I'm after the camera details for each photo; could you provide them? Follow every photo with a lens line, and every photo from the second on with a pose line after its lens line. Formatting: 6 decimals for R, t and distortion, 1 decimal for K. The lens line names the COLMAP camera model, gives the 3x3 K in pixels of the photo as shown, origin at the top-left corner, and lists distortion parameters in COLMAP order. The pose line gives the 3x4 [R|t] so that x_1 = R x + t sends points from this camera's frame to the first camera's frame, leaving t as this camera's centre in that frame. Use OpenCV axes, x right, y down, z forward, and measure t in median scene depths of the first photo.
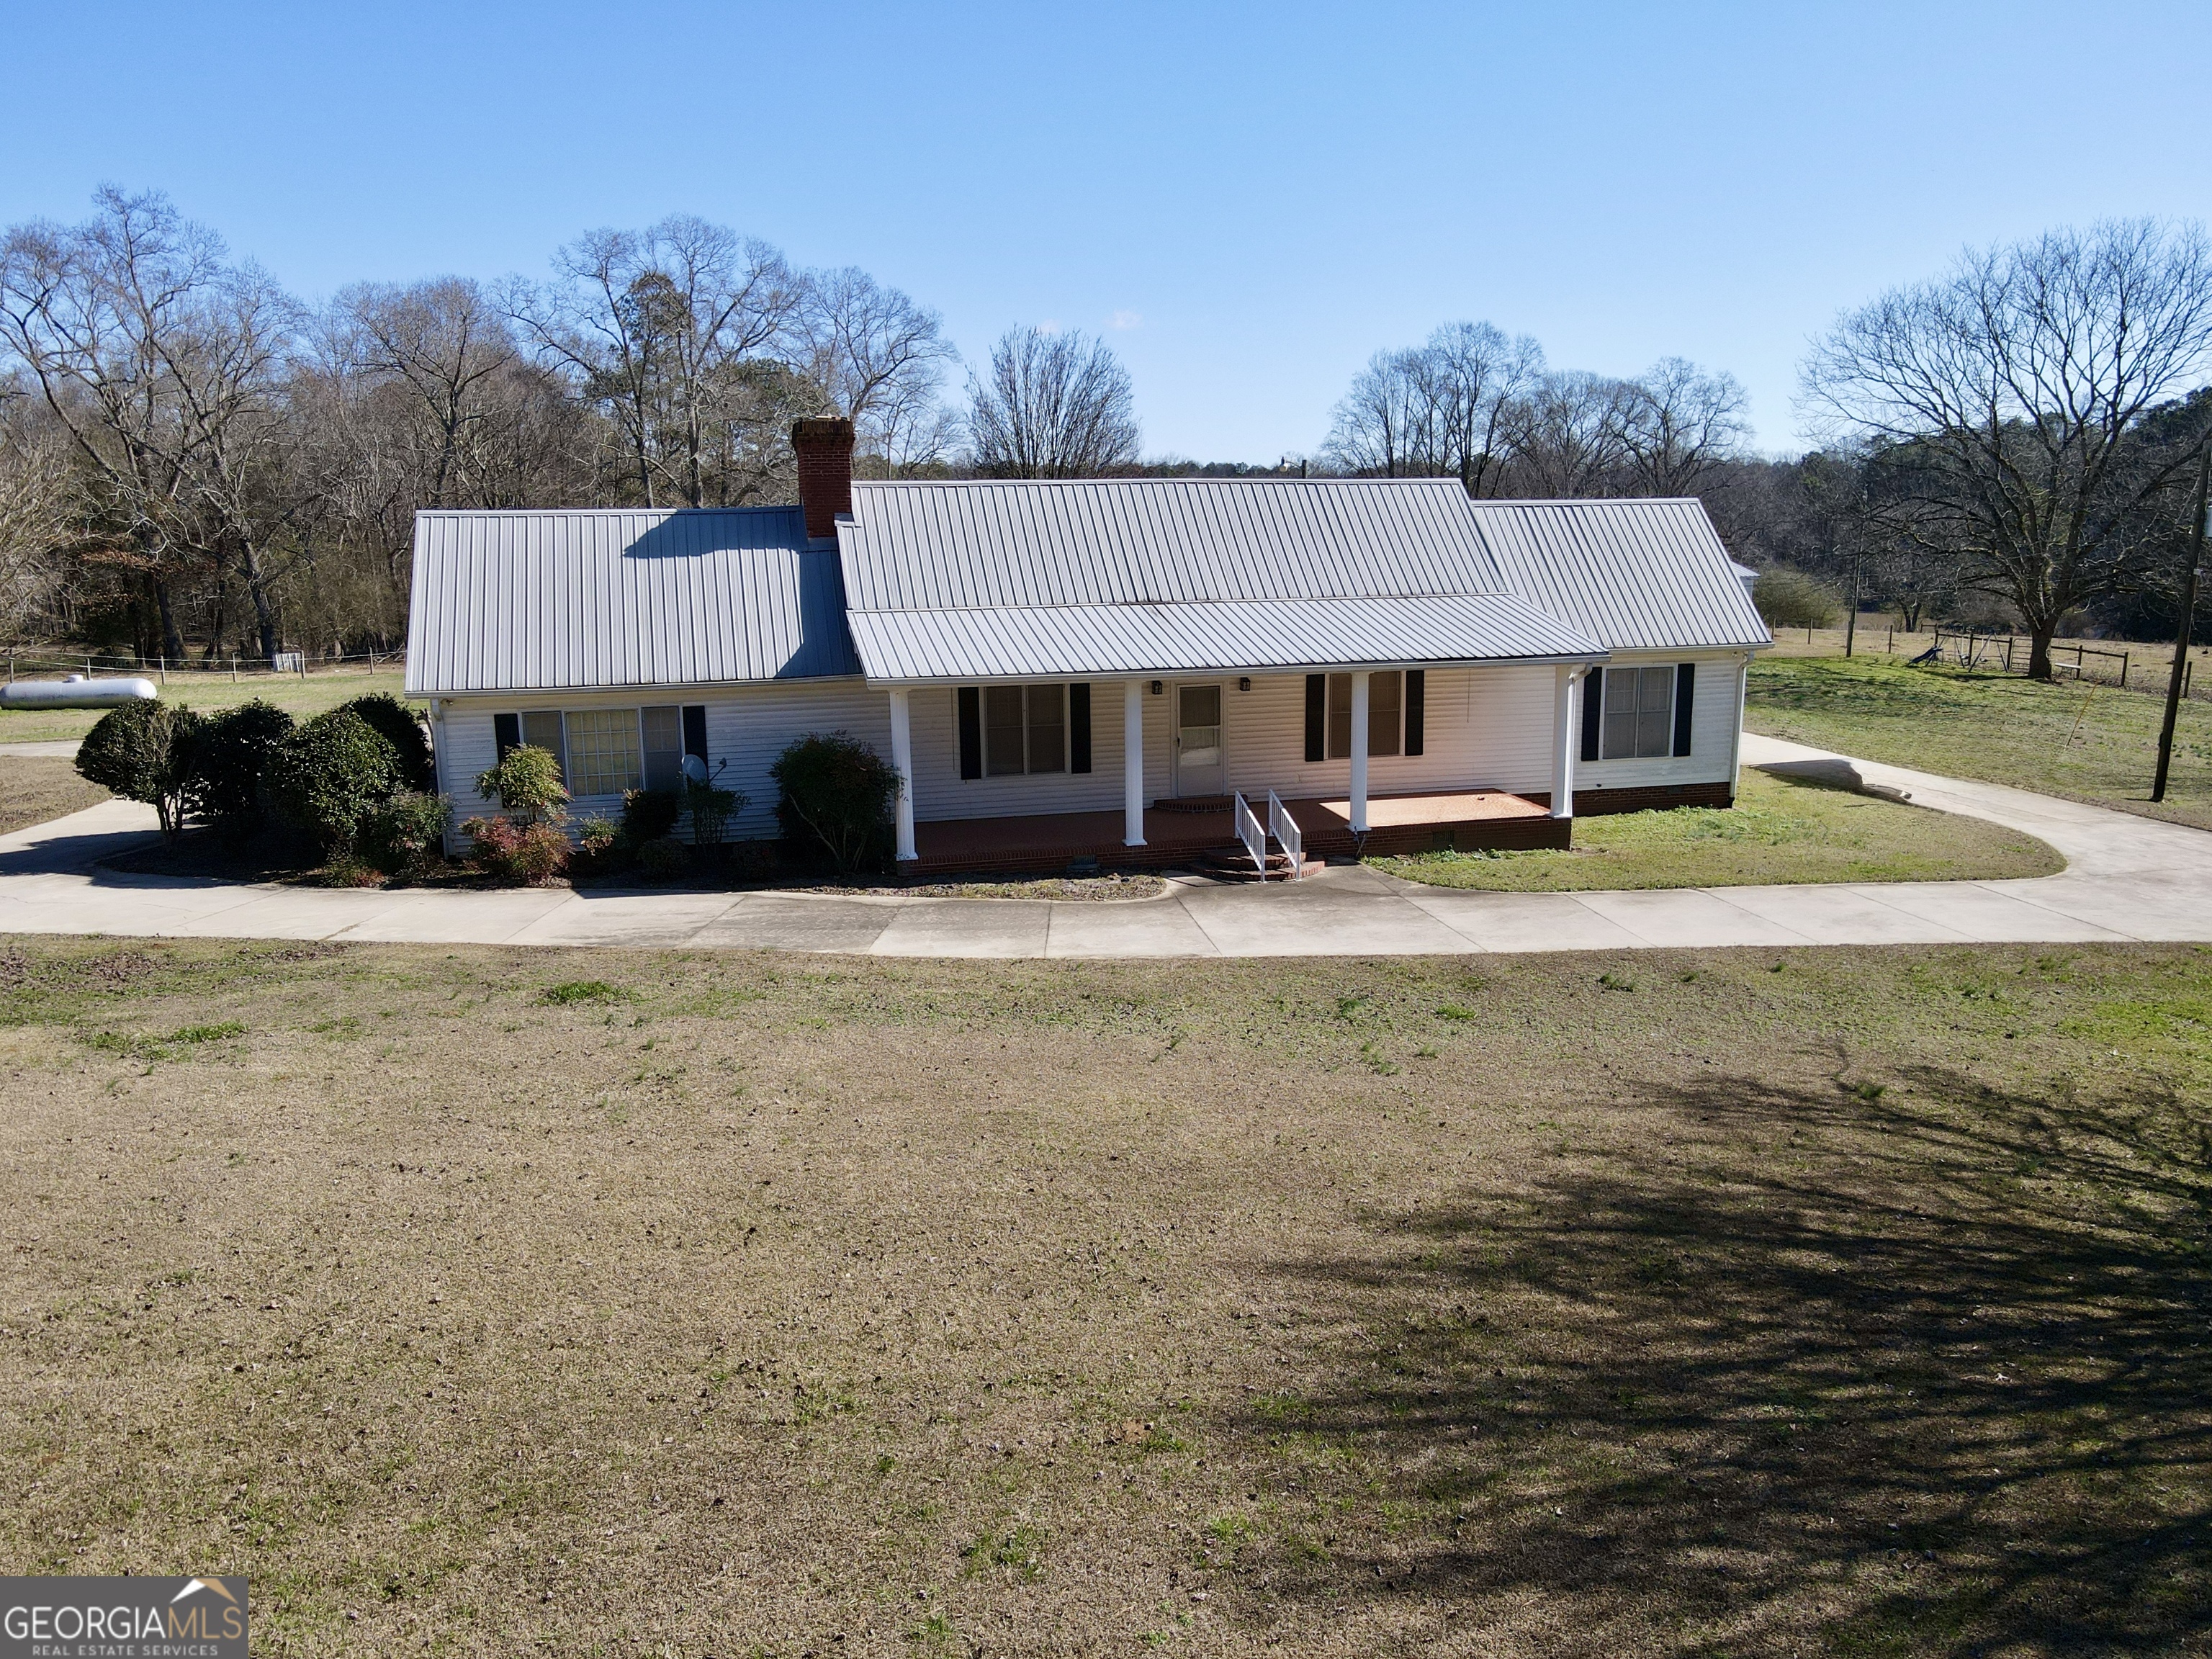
lens RADIAL K [[1614.2, 0, 1106.7], [0, 1614.2, 827.7], [0, 0, 1]] dist [0.011685, 0.009635]
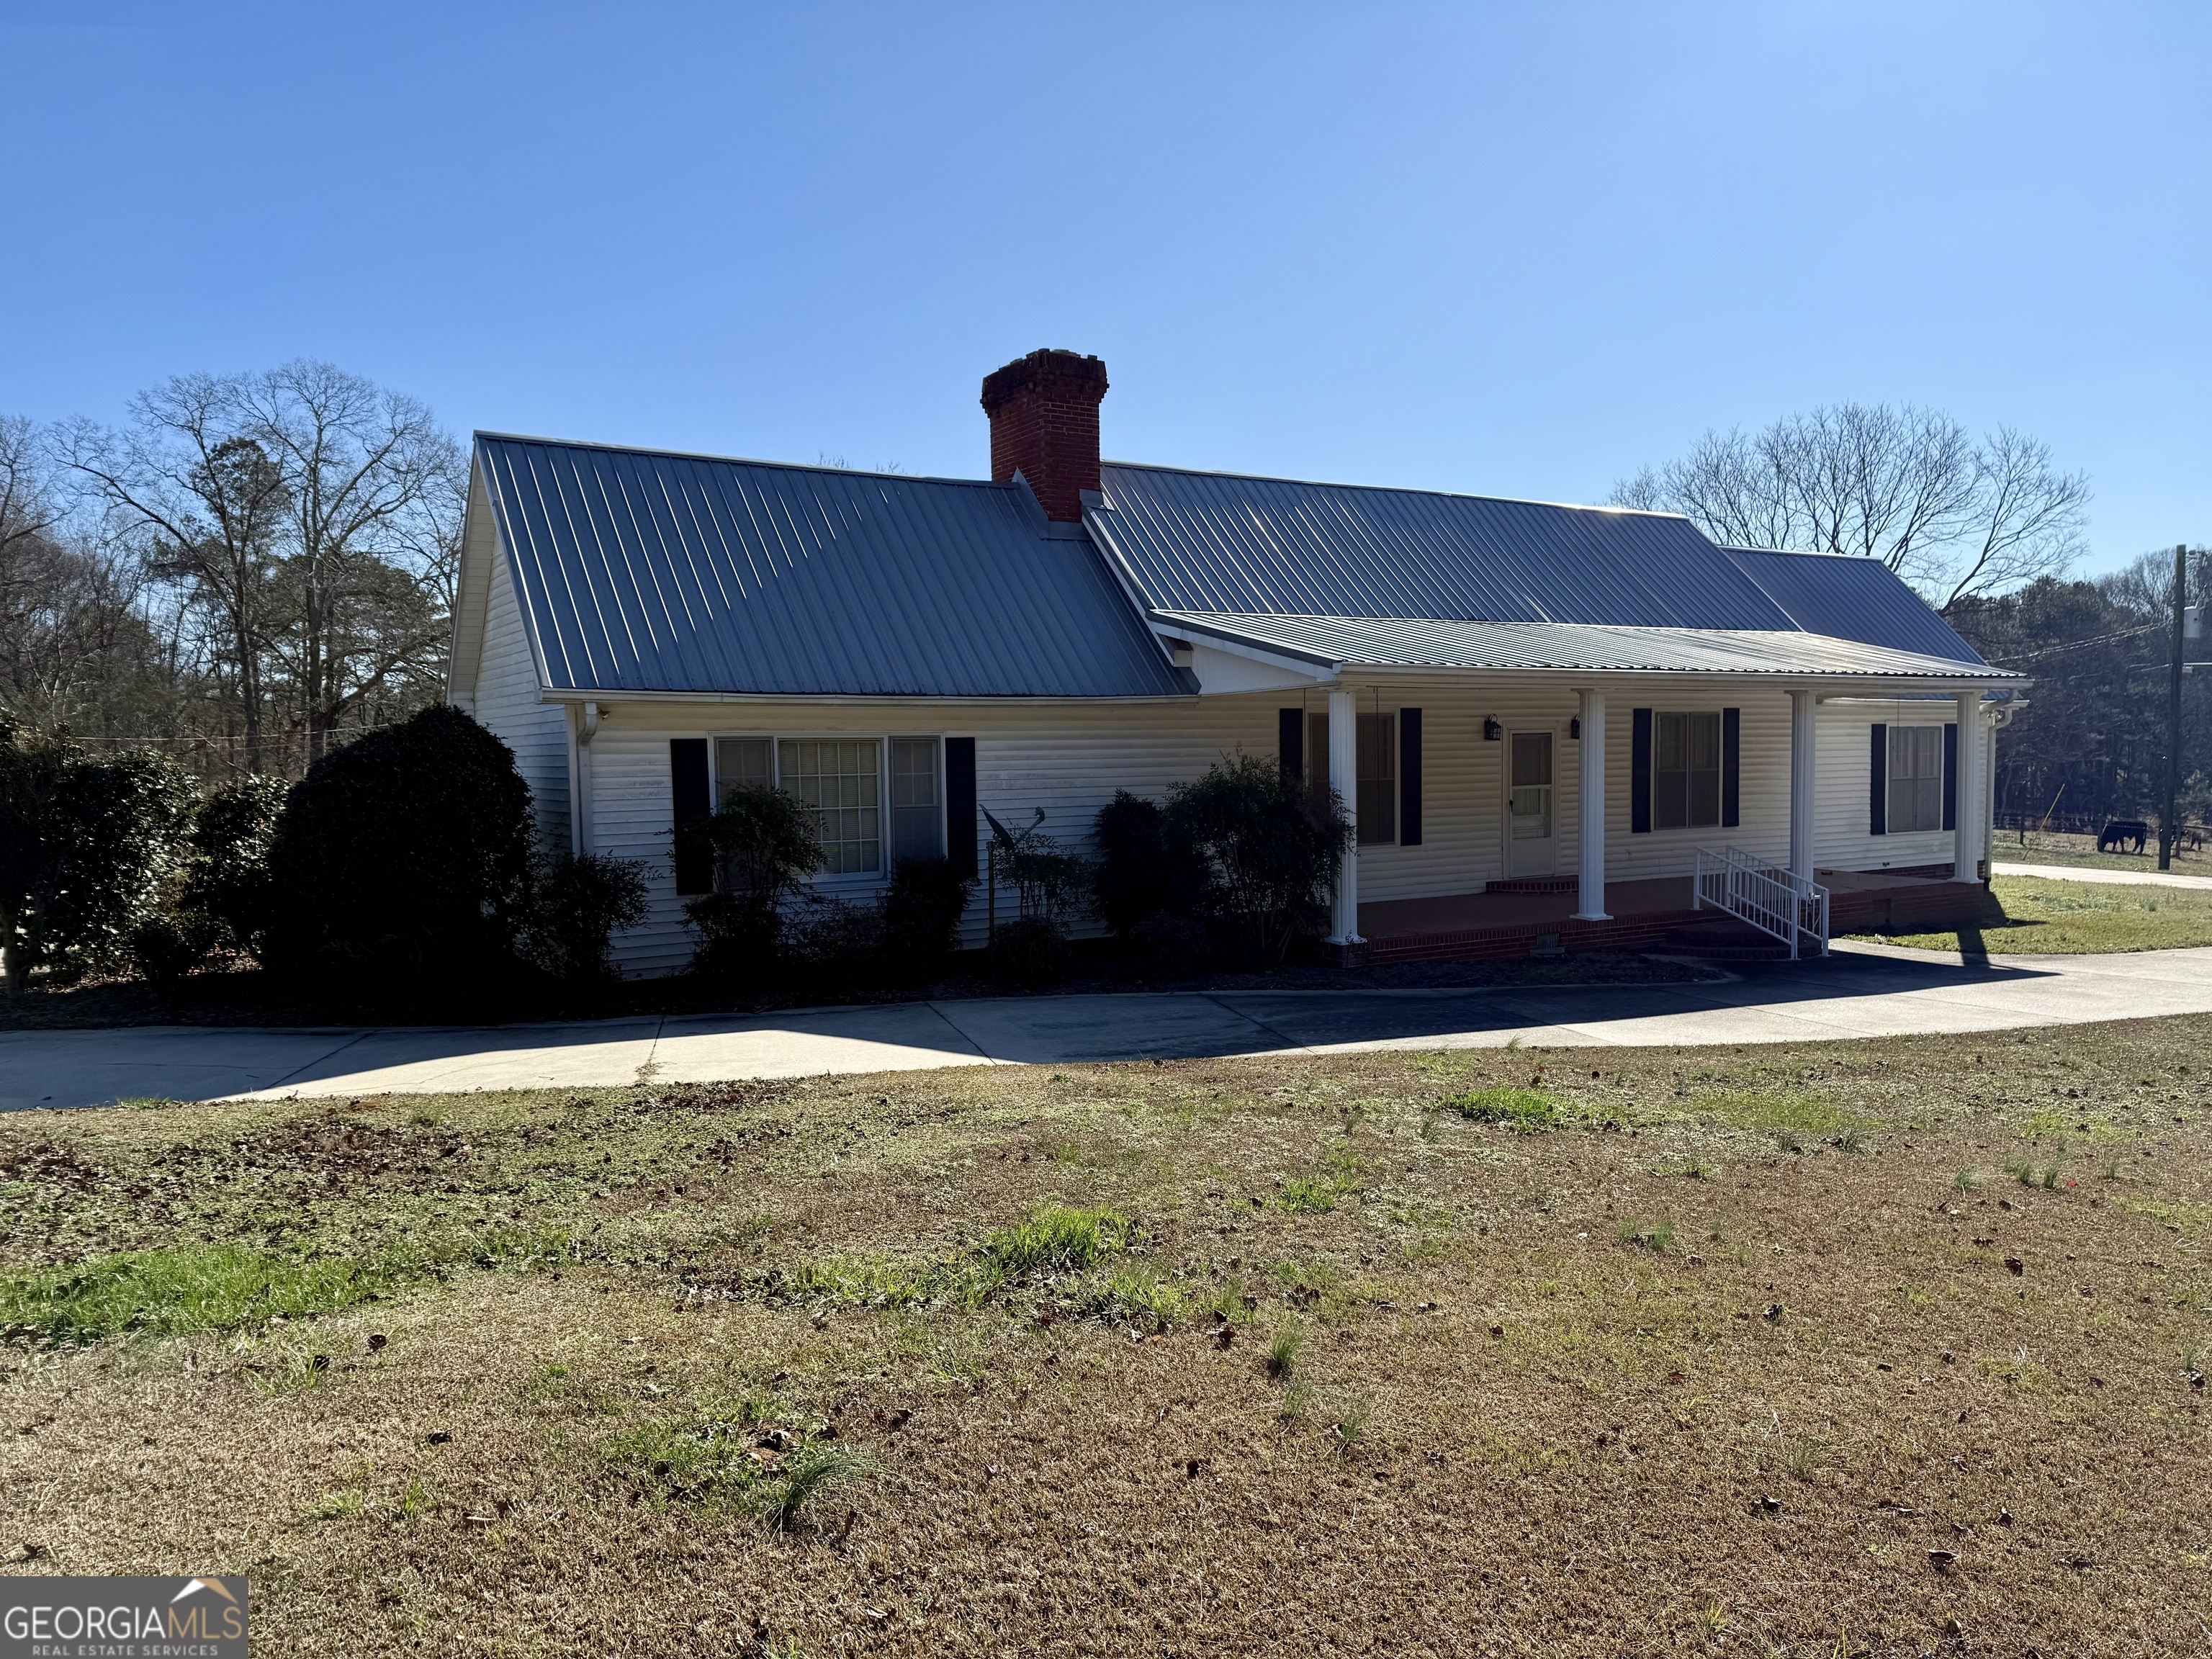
lens RADIAL K [[1540.6, 0, 1119.4], [0, 1540.6, 845.0], [0, 0, 1]] dist [0.044066, -0.047549]
pose [[0.953422, -0.021298, 0.300887, -0.335830], [0.061403, 0.990322, -0.124468, 0.042271], [-0.295324, 0.137146, 0.945502, 0.357494]]
